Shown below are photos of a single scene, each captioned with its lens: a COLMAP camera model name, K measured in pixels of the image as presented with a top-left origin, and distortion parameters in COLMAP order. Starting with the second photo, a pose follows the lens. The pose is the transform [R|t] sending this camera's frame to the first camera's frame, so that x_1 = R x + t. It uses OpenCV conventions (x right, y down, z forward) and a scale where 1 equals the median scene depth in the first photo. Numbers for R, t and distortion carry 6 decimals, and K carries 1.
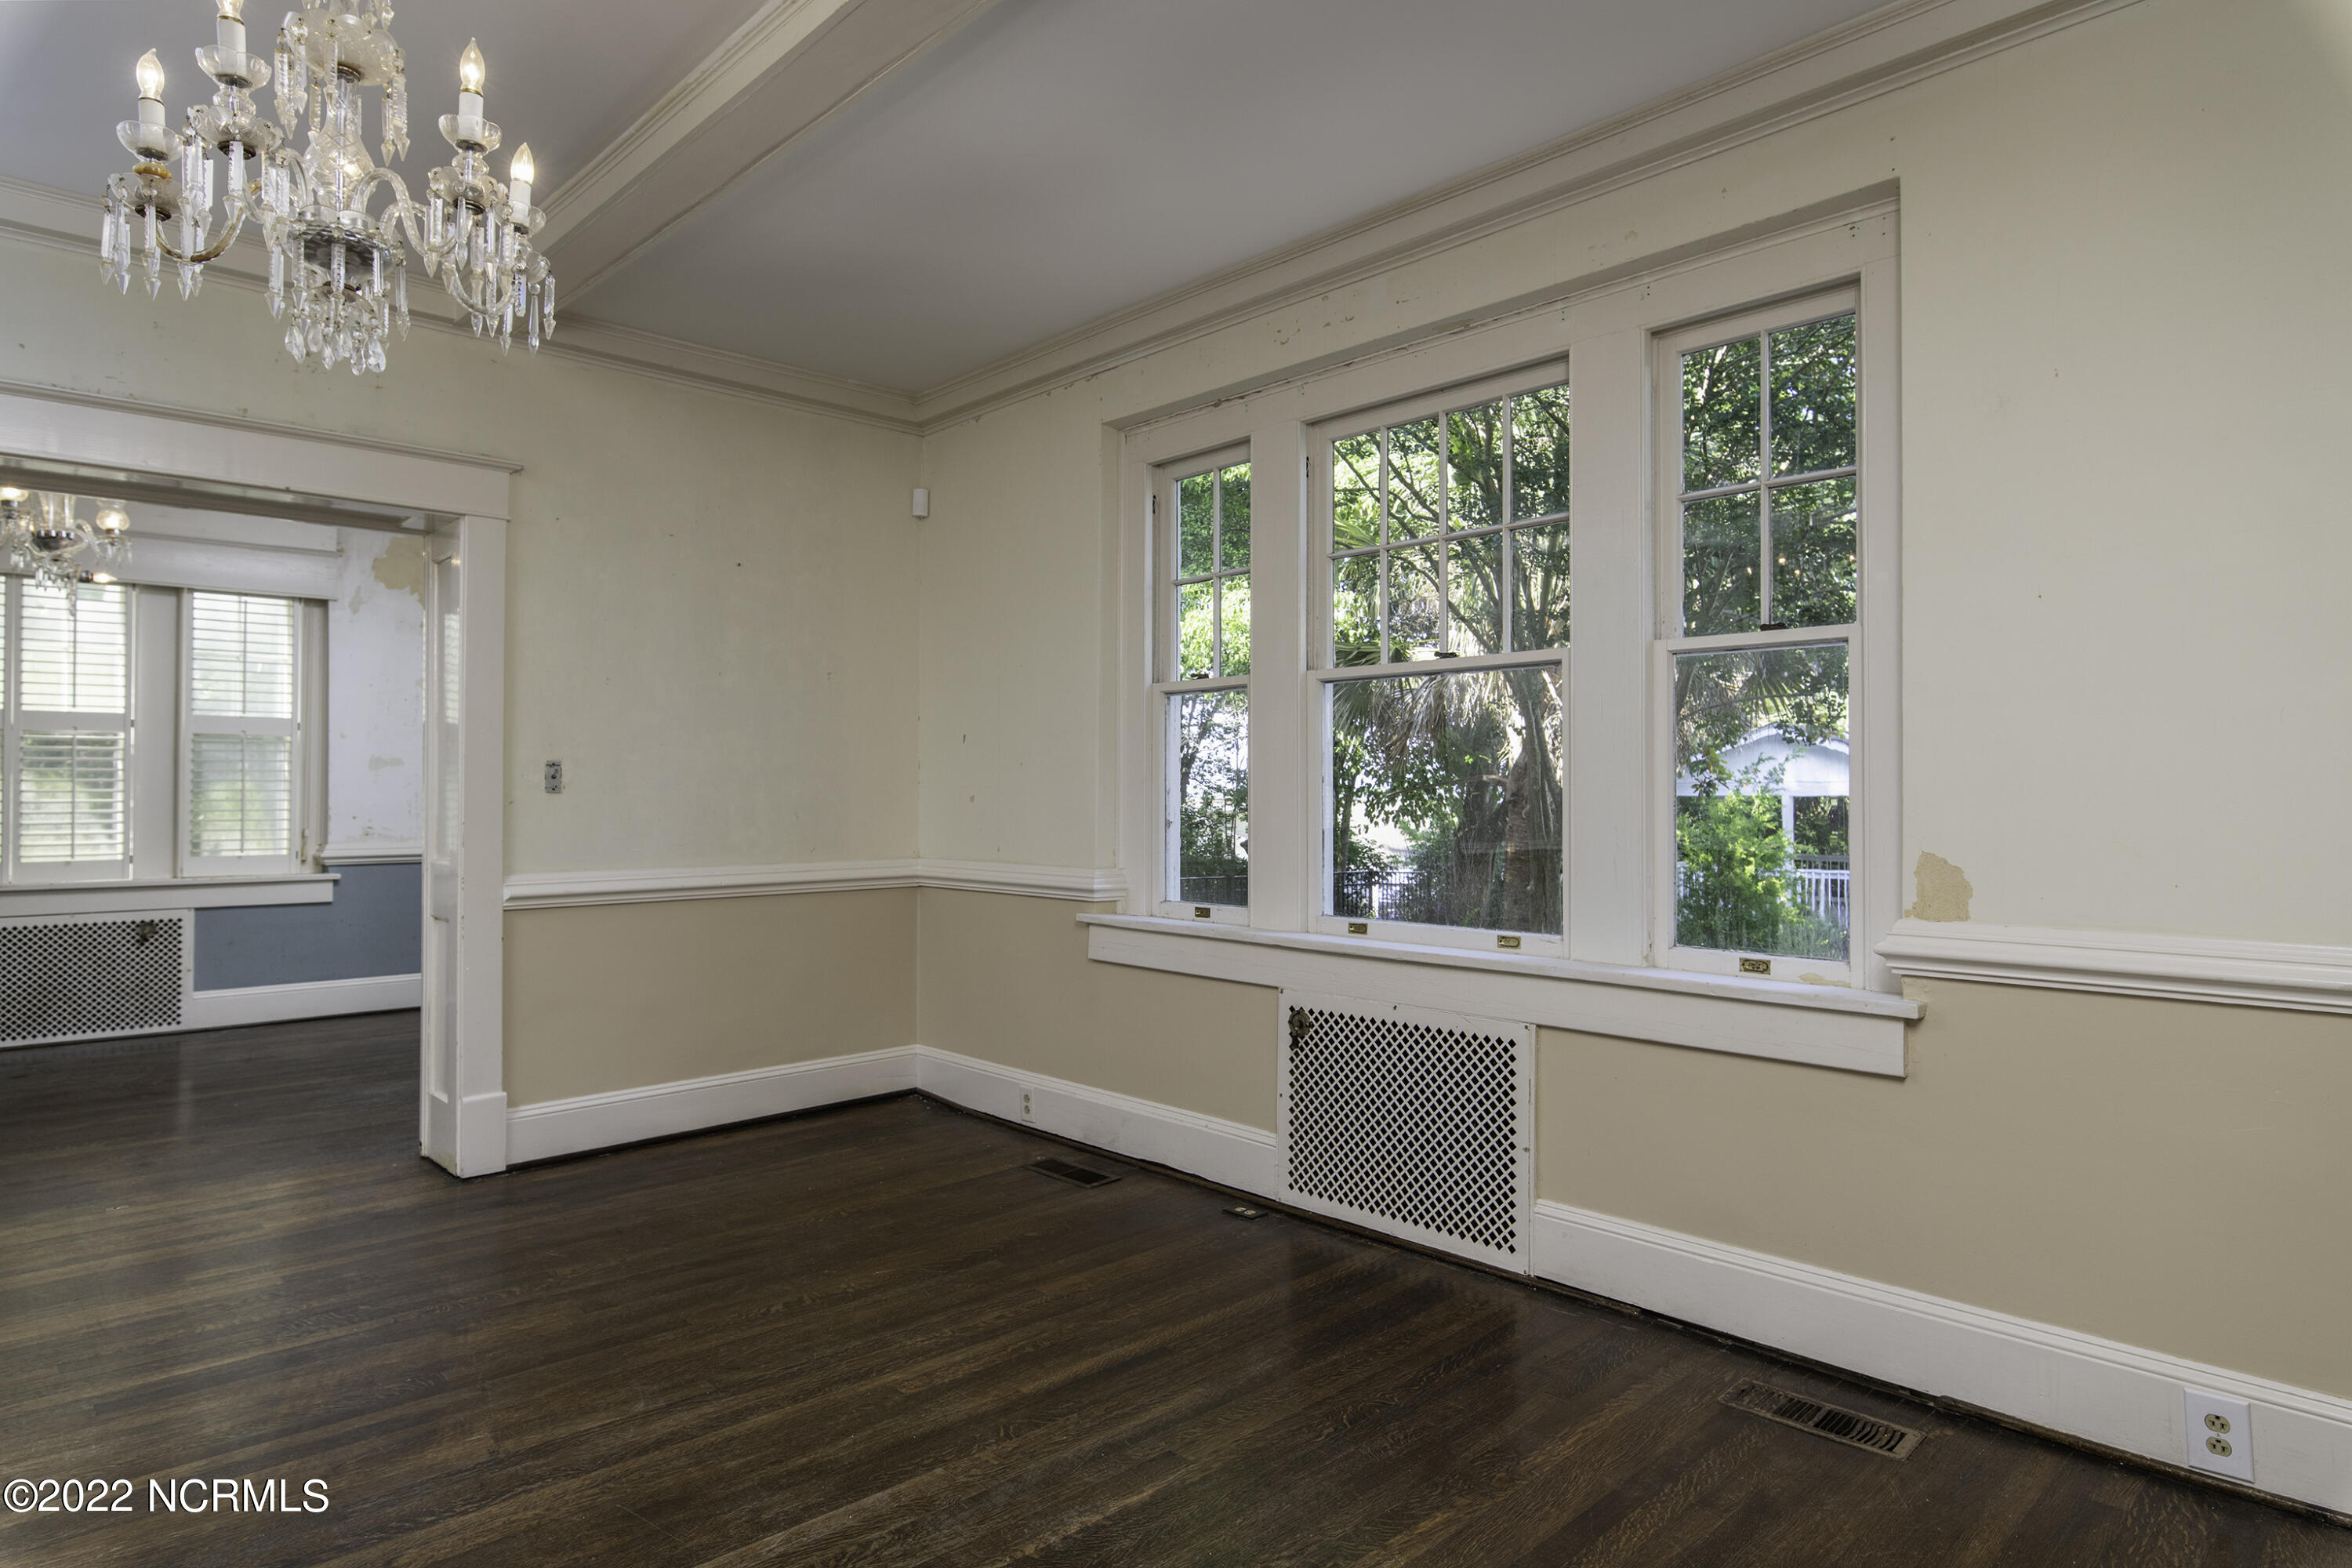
lens RADIAL K [[1335.8, 0, 1190.9], [0, 1335.8, 782.0], [0, 0, 1]] dist [-0.000100, -0.001500]
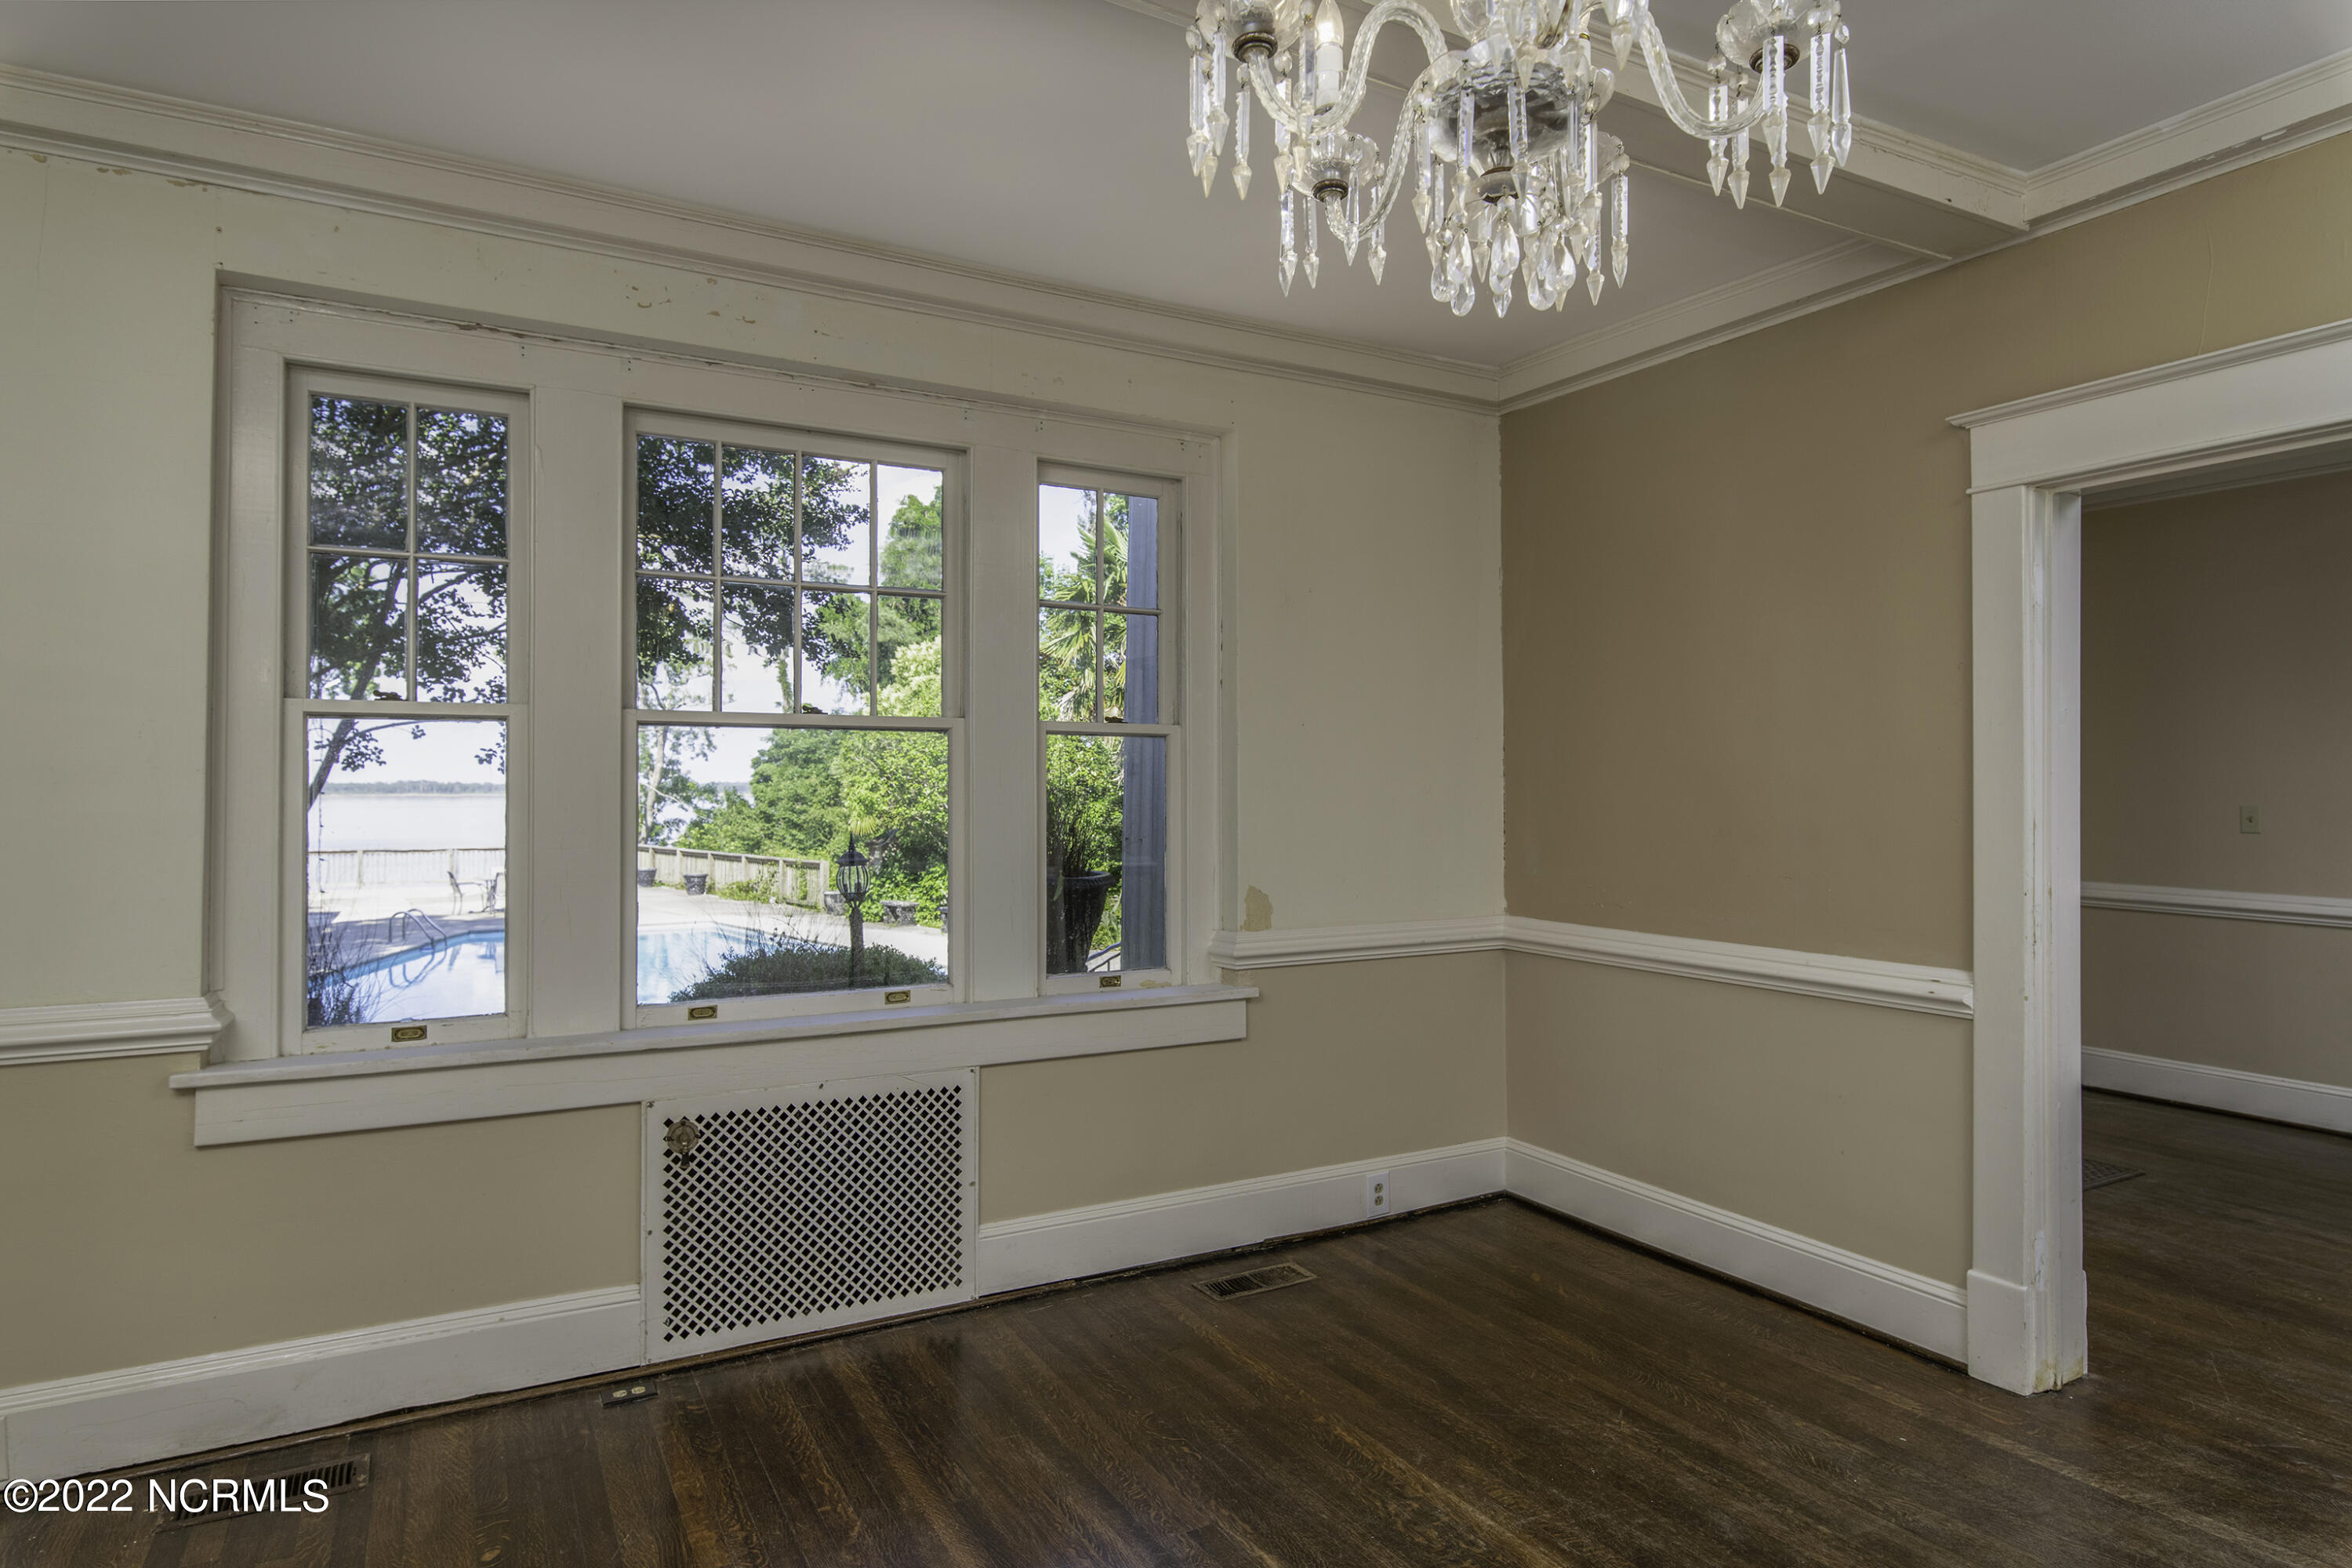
lens RADIAL K [[1335.8, 0, 1181.0], [0, 1335.8, 772.2], [0, 0, 1]] dist [-0.000100, -0.001500]
pose [[0.245931, 0.008092, 0.969254, -1.103274], [-0.013195, 0.999900, -0.005000, -0.080550], [-0.969198, -0.011560, 0.246013, 0.831317]]
